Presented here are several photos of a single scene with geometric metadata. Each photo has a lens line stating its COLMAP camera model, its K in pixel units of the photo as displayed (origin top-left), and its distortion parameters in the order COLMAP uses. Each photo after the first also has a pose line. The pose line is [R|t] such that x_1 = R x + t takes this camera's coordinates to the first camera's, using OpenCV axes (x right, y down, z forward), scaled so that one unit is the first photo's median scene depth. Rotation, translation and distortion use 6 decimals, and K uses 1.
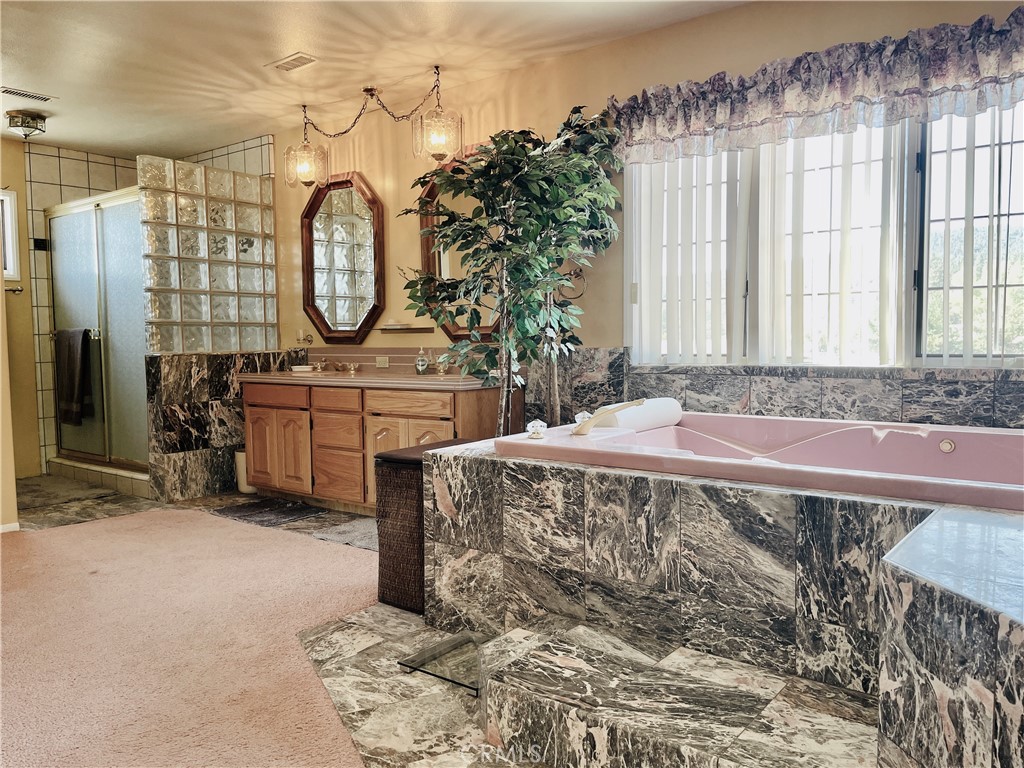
lens RADIAL K [[759.4, 0, 506.5], [0, 759.4, 395.3], [0, 0, 1]] dist [0.025769, -0.036758]
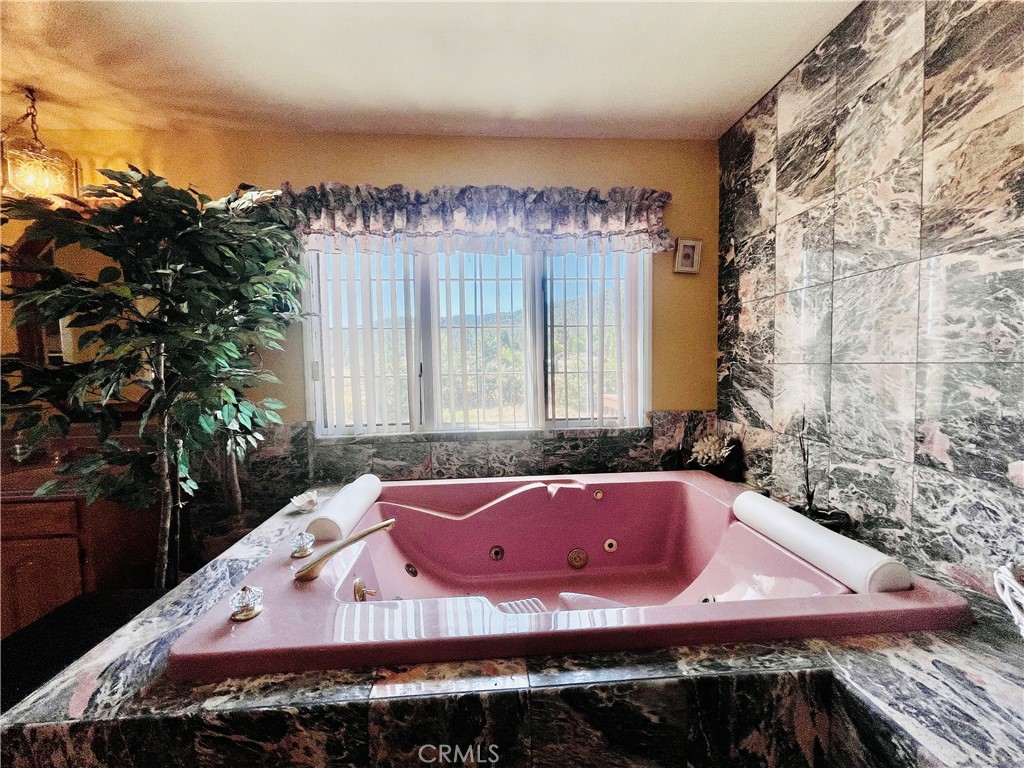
lens RADIAL K [[411.0, 0, 506.7], [0, 411.0, 384.3], [0, 0, 1]] dist [0.003594, -0.000843]
pose [[0.747404, -0.035861, 0.663401, -0.017388], [0.061166, 0.998015, -0.014962, -0.095852], [-0.661548, 0.051761, 0.748114, 0.411316]]
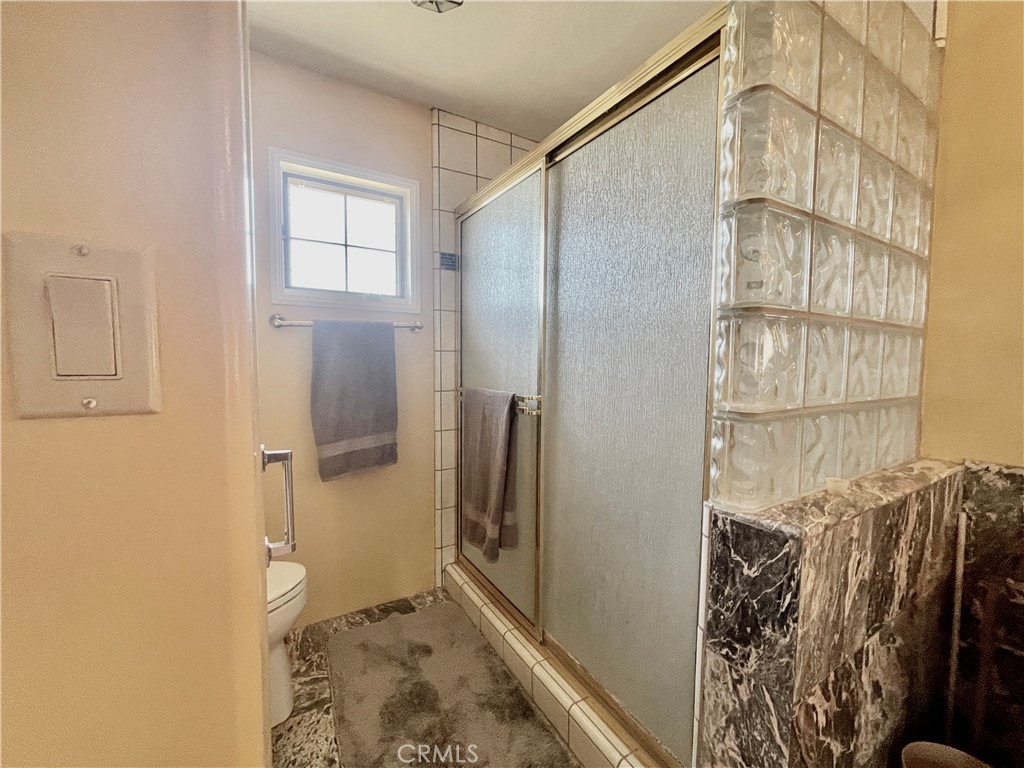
lens RADIAL K [[411.0, 0, 508.5], [0, 411.0, 383.3], [0, 0, 1]] dist [0.003594, -0.000843]
pose [[0.925824, 0.037548, -0.376086, -0.687714], [-0.043201, 0.999045, -0.006604, -0.144130], [0.375479, 0.022361, 0.926561, 1.119154]]
